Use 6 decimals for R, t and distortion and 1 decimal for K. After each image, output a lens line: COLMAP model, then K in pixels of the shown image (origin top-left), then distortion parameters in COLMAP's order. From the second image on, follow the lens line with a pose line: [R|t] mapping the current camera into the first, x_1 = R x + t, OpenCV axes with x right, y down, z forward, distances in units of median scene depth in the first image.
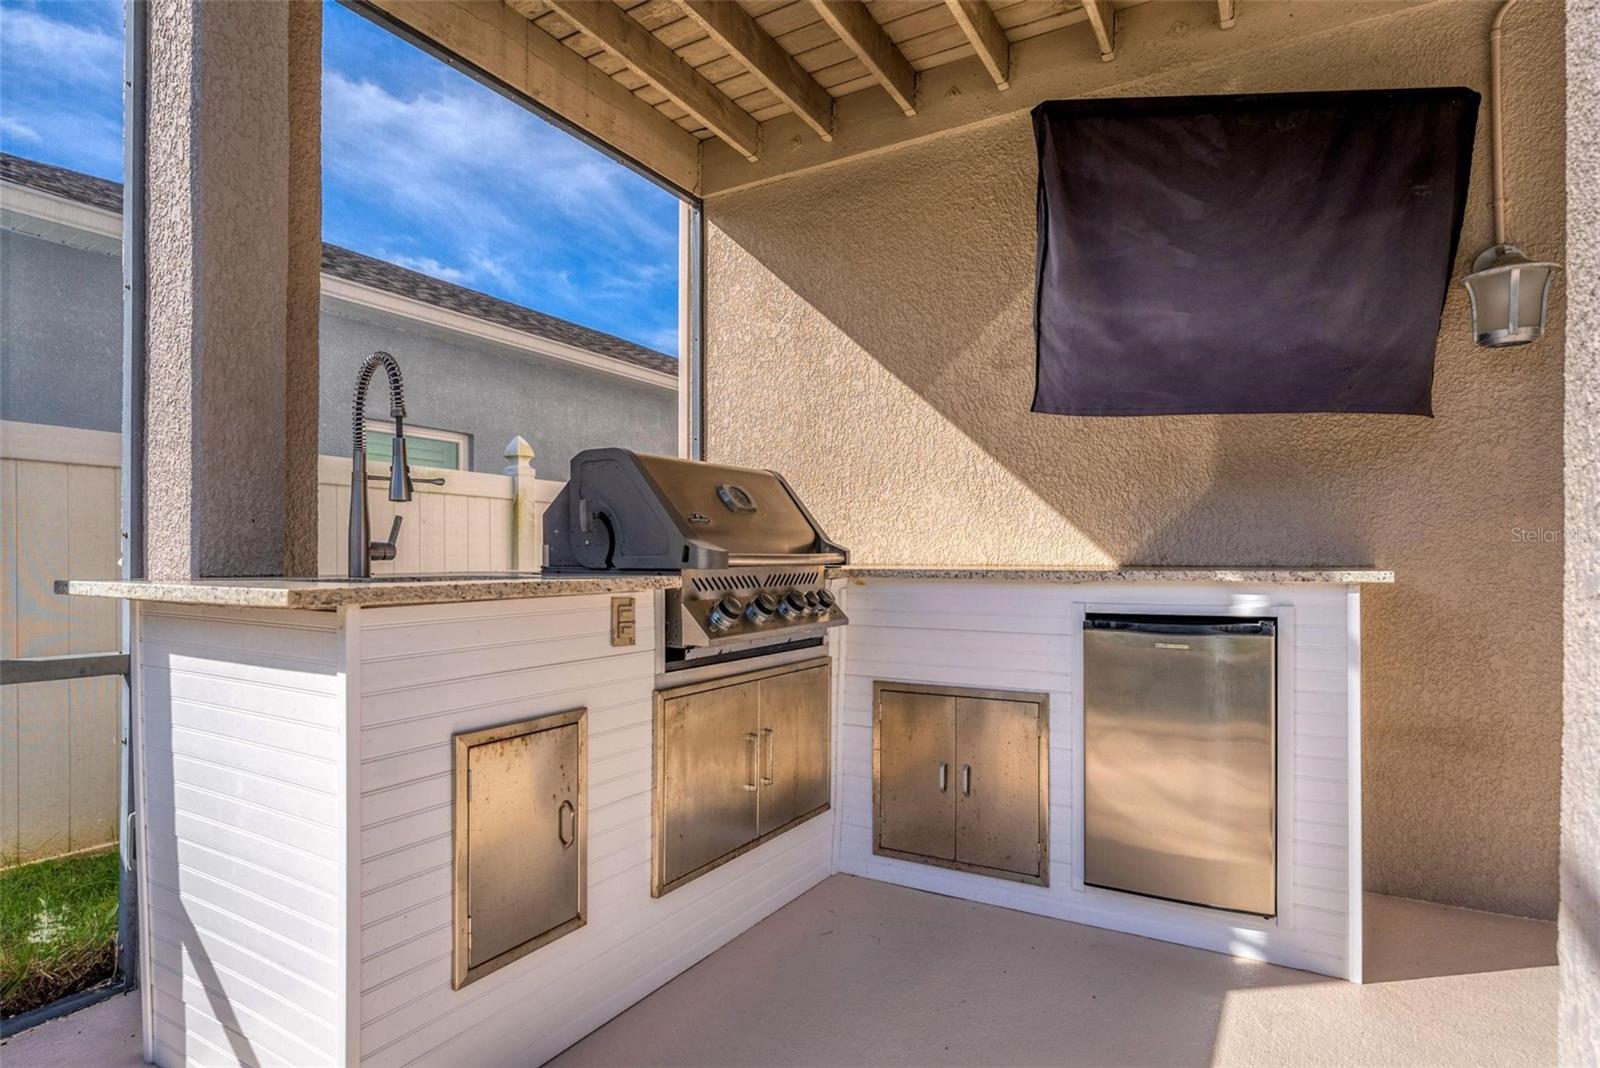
lens RADIAL K [[818.9, 0, 801.1], [0, 818.9, 556.8], [0, 0, 1]] dist [-0.002862, -0.000812]
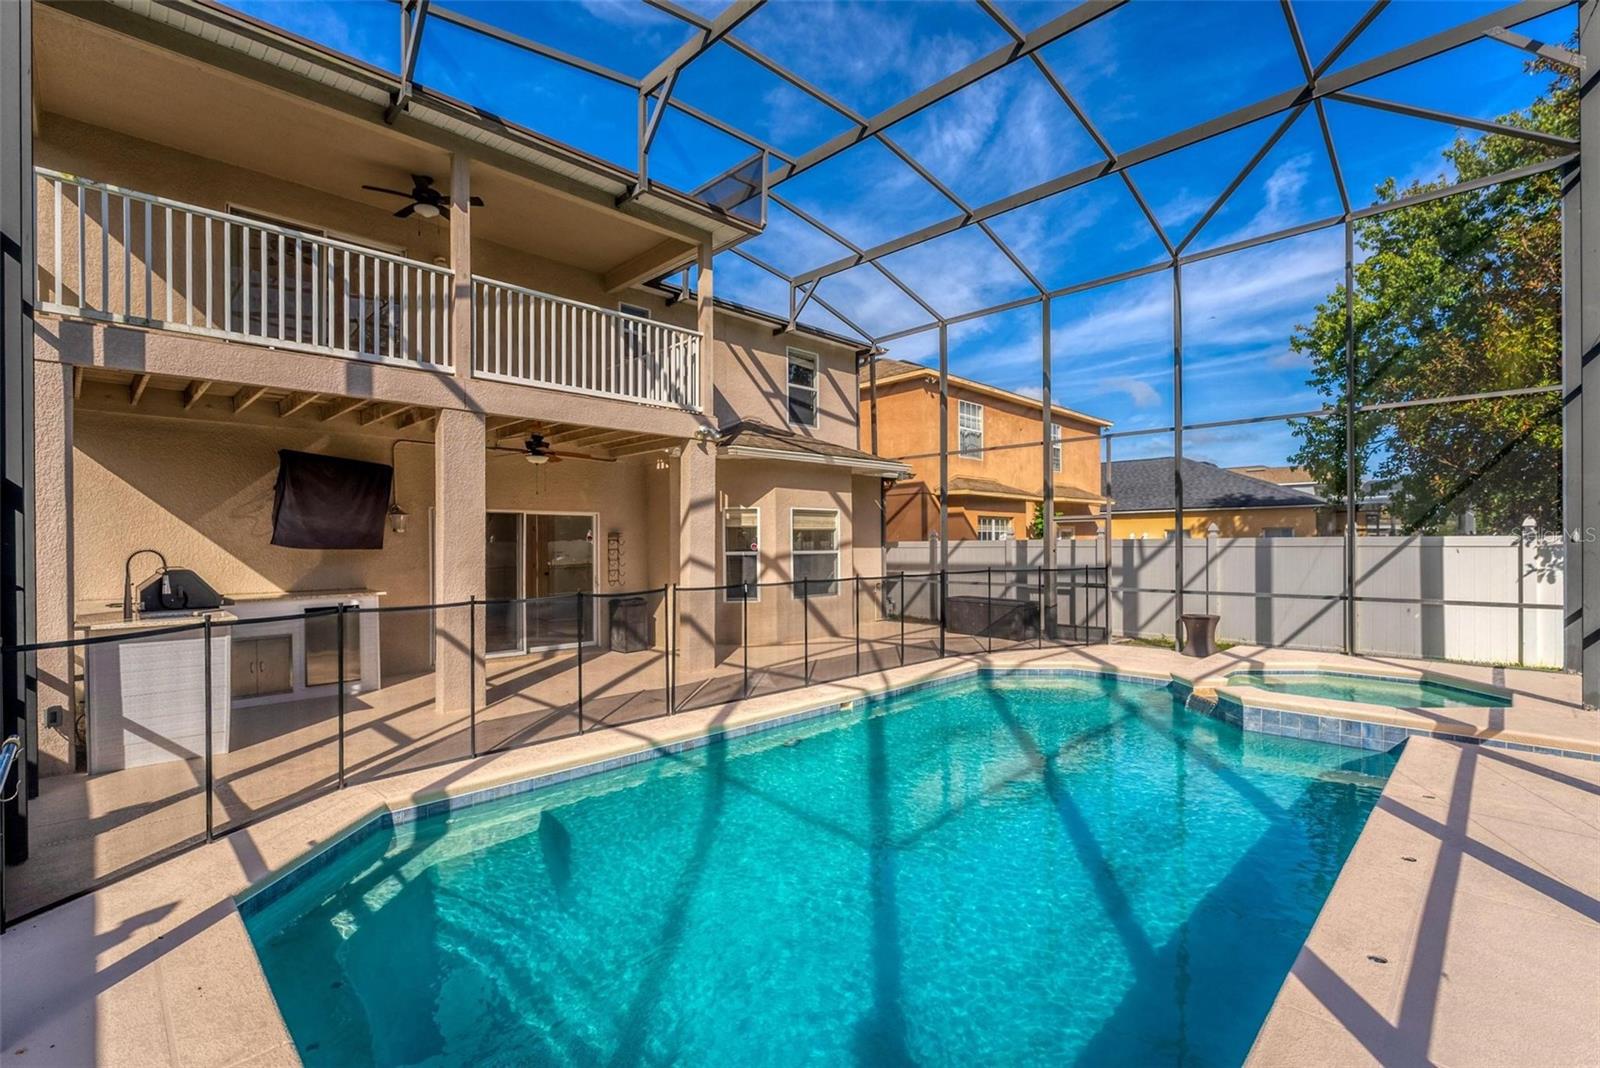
lens RADIAL K [[718.9, 0, 800.0], [0, 718.9, 534.0], [0, 0, 1]] dist [-0.000986, -0.000195]
pose [[0.247170, 0.010789, 0.968912, -1.944459], [-0.000358, 0.999939, -0.011043, -0.200721], [-0.968972, 0.002382, 0.247159, -1.675603]]
